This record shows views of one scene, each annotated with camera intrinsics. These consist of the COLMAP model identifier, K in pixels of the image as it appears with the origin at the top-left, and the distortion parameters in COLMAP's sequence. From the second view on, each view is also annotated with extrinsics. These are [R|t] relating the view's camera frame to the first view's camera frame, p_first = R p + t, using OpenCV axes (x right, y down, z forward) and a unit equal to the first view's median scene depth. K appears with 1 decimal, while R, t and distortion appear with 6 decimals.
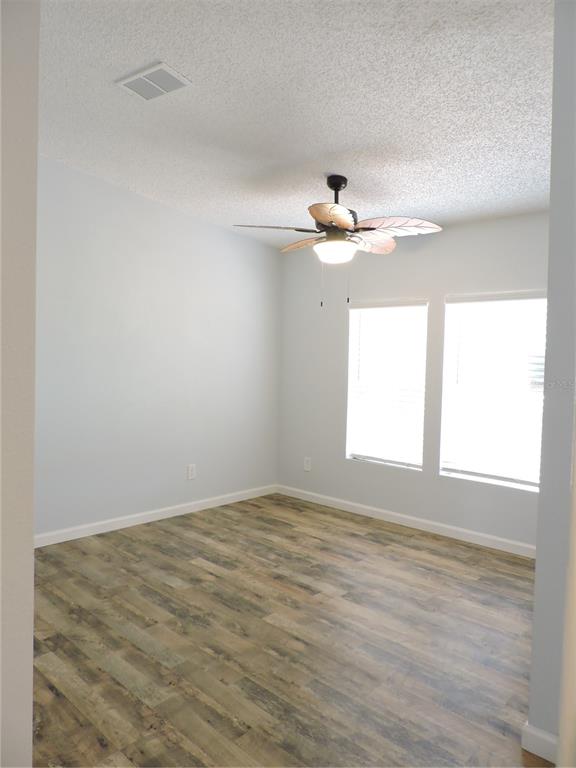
lens RADIAL K [[549.9, 0, 294.4], [0, 549.9, 405.9], [0, 0, 1]] dist [-0.018840, 0.006527]
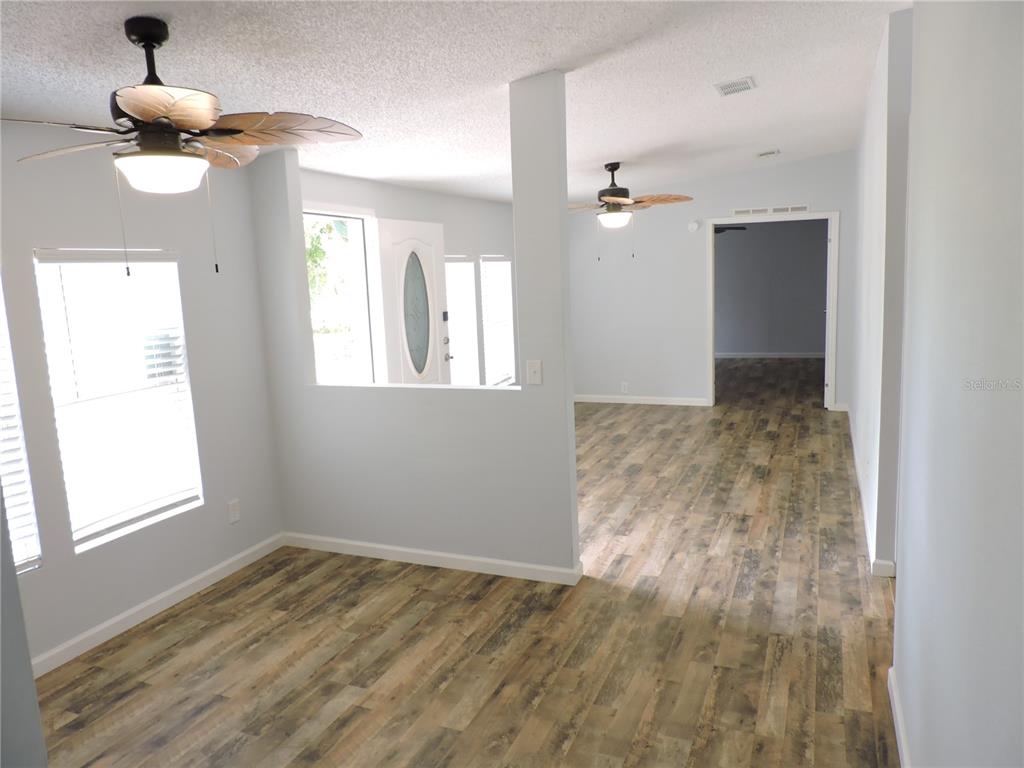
lens RADIAL K [[733.2, 0, 514.1], [0, 733.2, 386.5], [0, 0, 1]] dist [-0.018840, 0.006527]
pose [[-0.349731, -0.153602, 0.924172, -0.749149], [0.114928, 0.971983, 0.205040, -0.196395], [-0.929774, 0.177922, -0.322279, 0.978715]]
